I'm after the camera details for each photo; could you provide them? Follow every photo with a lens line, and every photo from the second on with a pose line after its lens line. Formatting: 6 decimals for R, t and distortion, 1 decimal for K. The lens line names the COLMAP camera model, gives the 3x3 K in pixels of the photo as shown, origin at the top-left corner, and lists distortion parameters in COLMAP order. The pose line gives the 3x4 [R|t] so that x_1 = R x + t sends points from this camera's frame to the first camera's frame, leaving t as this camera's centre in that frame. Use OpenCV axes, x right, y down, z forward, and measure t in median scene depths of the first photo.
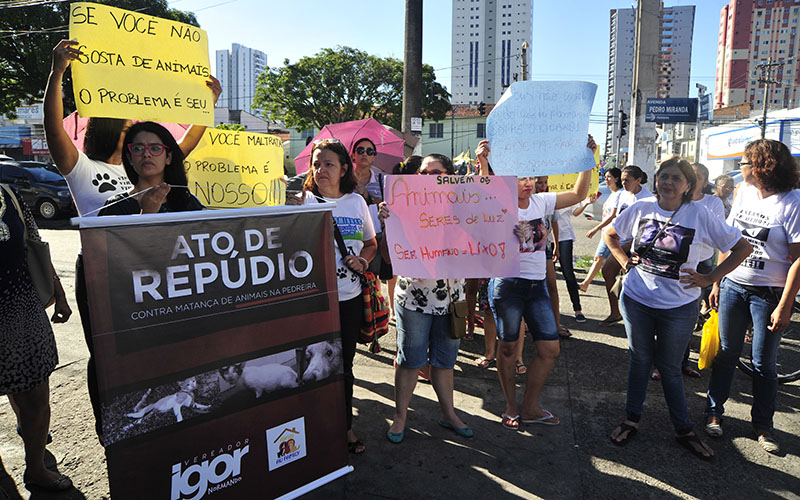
lens RADIAL K [[580.0, 0, 382.9], [0, 580.0, 245.7], [0, 0, 1]] dist [-0.106173, 0.074293]
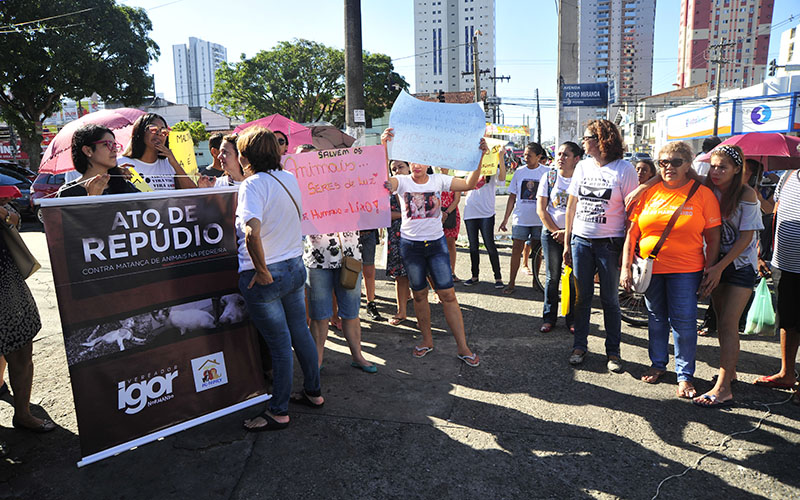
lens RADIAL K [[580.8, 0, 363.6], [0, 580.8, 252.2], [0, 0, 1]] dist [-0.095354, 0.066576]
pose [[0.998979, -0.038287, 0.023962, 0.164843], [0.037690, 0.998979, 0.024890, 0.055583], [-0.024891, -0.023962, 0.999403, -0.316374]]
